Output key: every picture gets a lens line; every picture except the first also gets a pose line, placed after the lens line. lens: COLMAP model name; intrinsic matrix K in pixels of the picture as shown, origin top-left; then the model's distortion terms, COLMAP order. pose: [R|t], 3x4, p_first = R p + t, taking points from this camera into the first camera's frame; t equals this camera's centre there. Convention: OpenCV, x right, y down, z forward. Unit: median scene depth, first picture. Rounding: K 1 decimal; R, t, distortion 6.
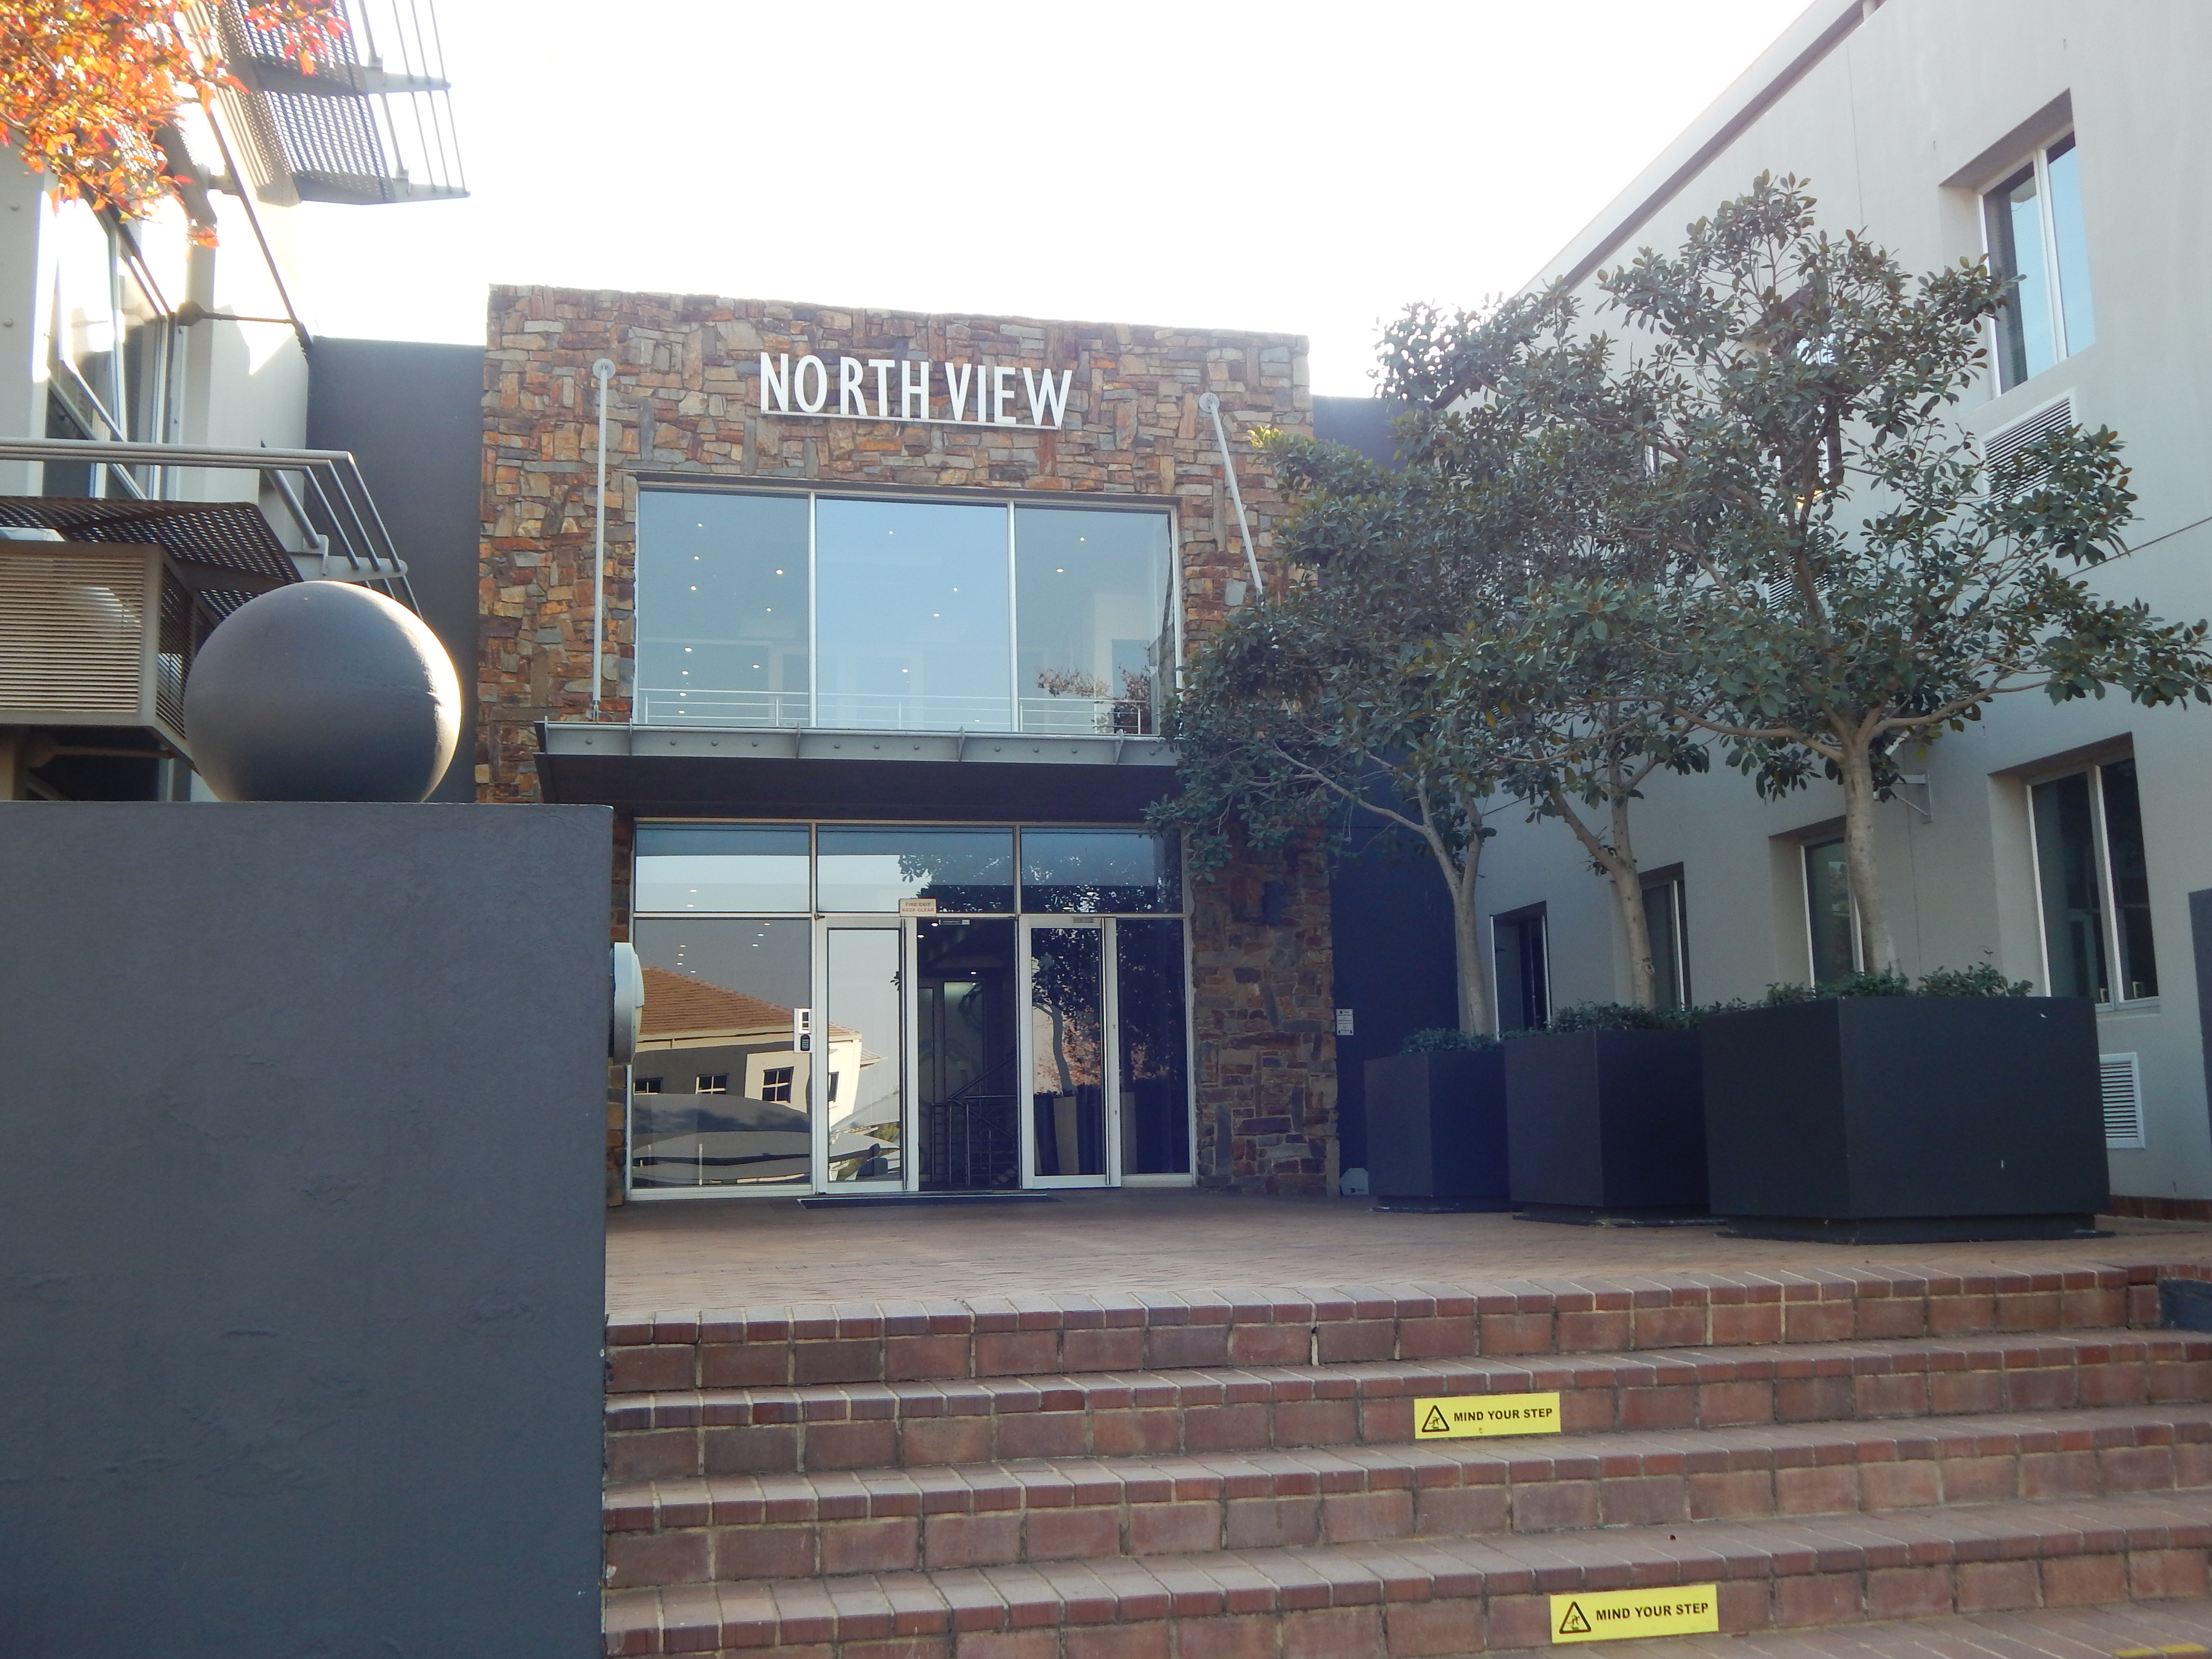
lens RADIAL K [[2146.0, 0, 1110.5], [0, 2146.0, 825.8], [0, 0, 1]] dist [0.003703, 0.000000]
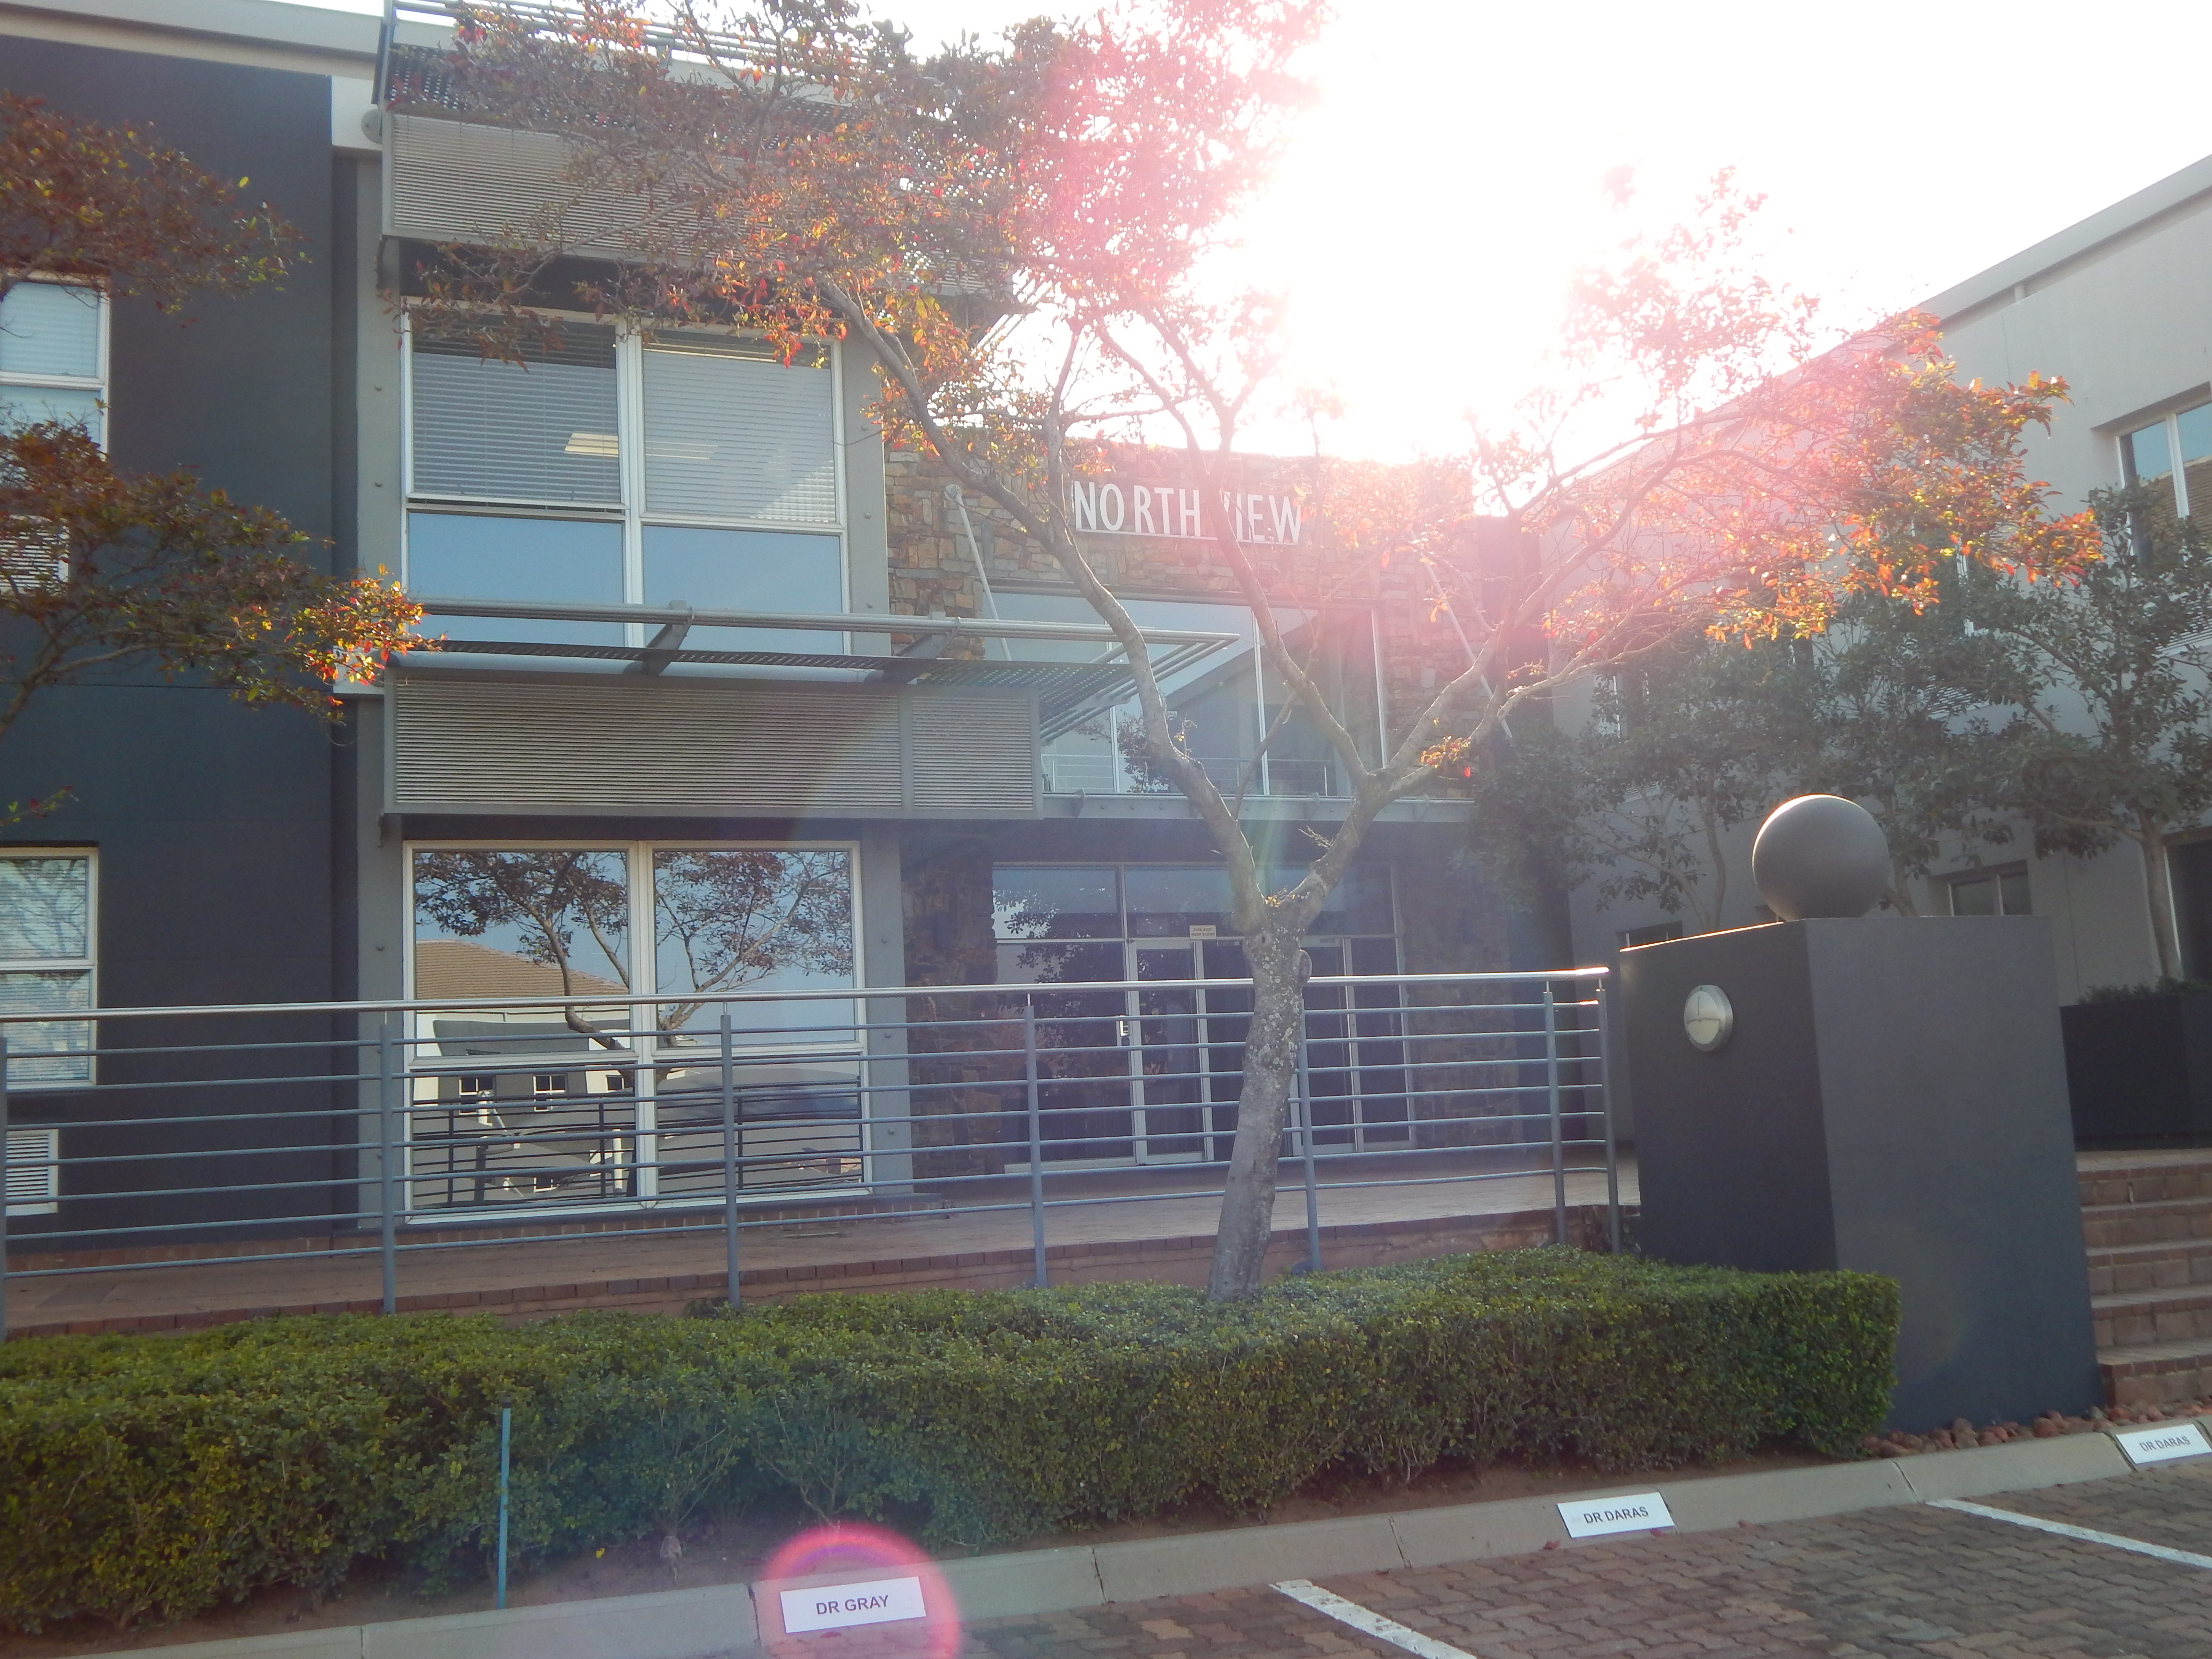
lens RADIAL K [[2146.0, 0, 1103.5], [0, 2146.0, 837.9], [0, 0, 1]] dist [0.003703, 0.000000]
pose [[0.985383, -0.004670, 0.170287, -0.353874], [0.004155, 0.999986, 0.003380, -0.020865], [-0.170300, -0.002623, 0.985389, -0.208470]]
